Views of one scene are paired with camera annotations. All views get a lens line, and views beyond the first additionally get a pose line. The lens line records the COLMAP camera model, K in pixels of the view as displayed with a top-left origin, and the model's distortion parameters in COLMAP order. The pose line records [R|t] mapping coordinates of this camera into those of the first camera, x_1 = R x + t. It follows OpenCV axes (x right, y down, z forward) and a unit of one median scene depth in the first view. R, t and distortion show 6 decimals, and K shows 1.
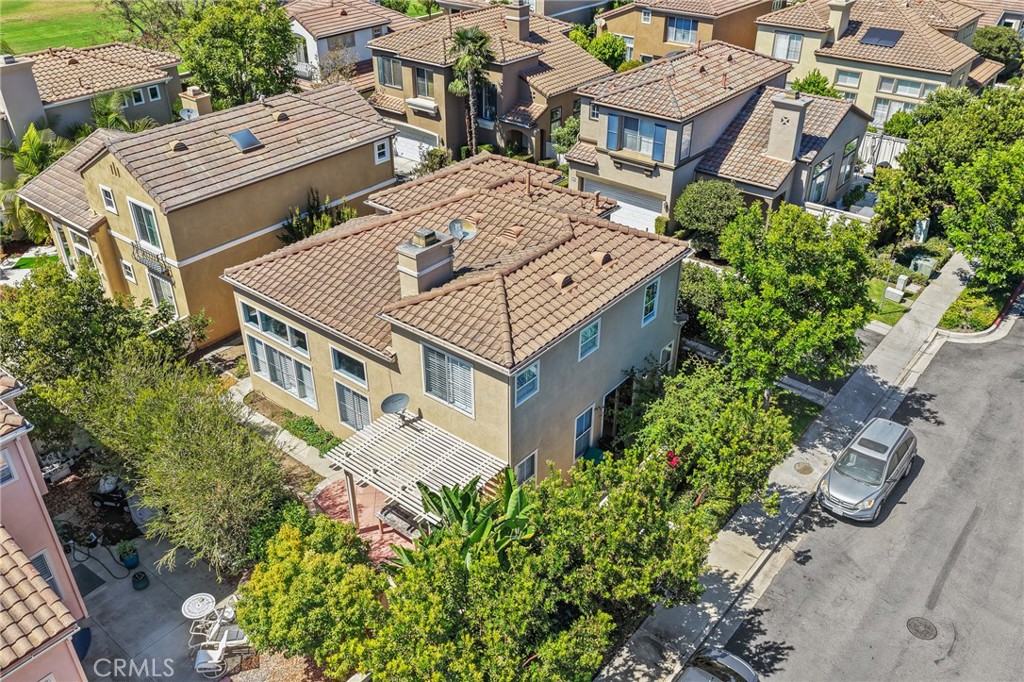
lens RADIAL K [[855.4, 0, 512.0], [0, 855.4, 341.0], [0, 0, 1]] dist [-0.015713, 0.044188]
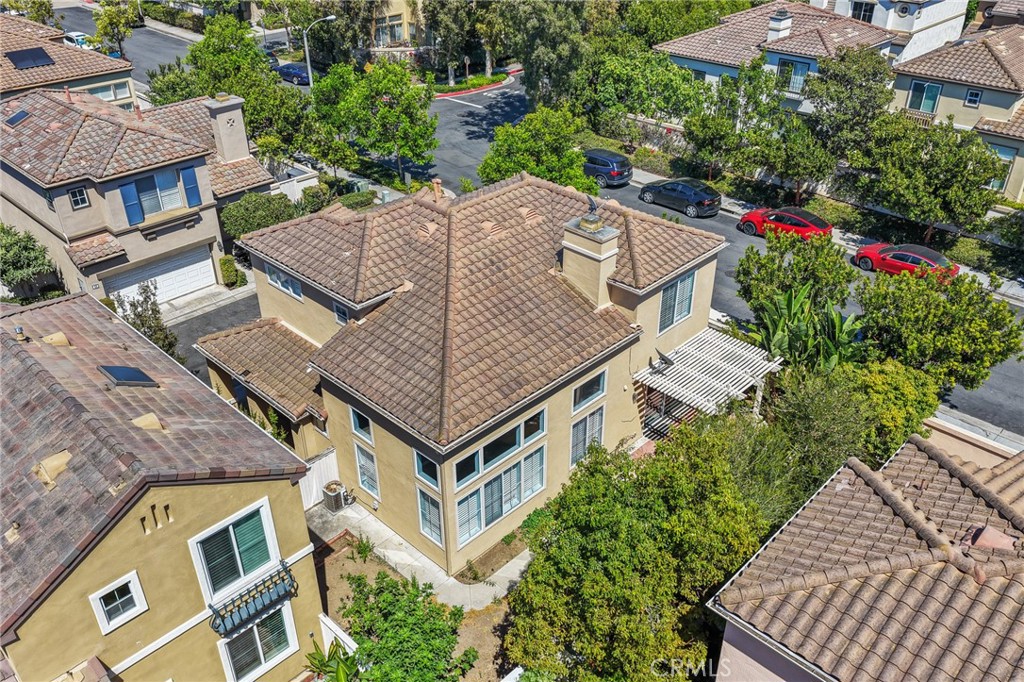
lens RADIAL K [[855.4, 0, 512.0], [0, 855.4, 341.0], [0, 0, 1]] dist [-0.015713, 0.044188]
pose [[0.087180, -0.517421, 0.851278, -1.102453], [0.524860, 0.750165, 0.402211, -0.497341], [-0.846712, 0.411737, 0.336973, 0.800335]]
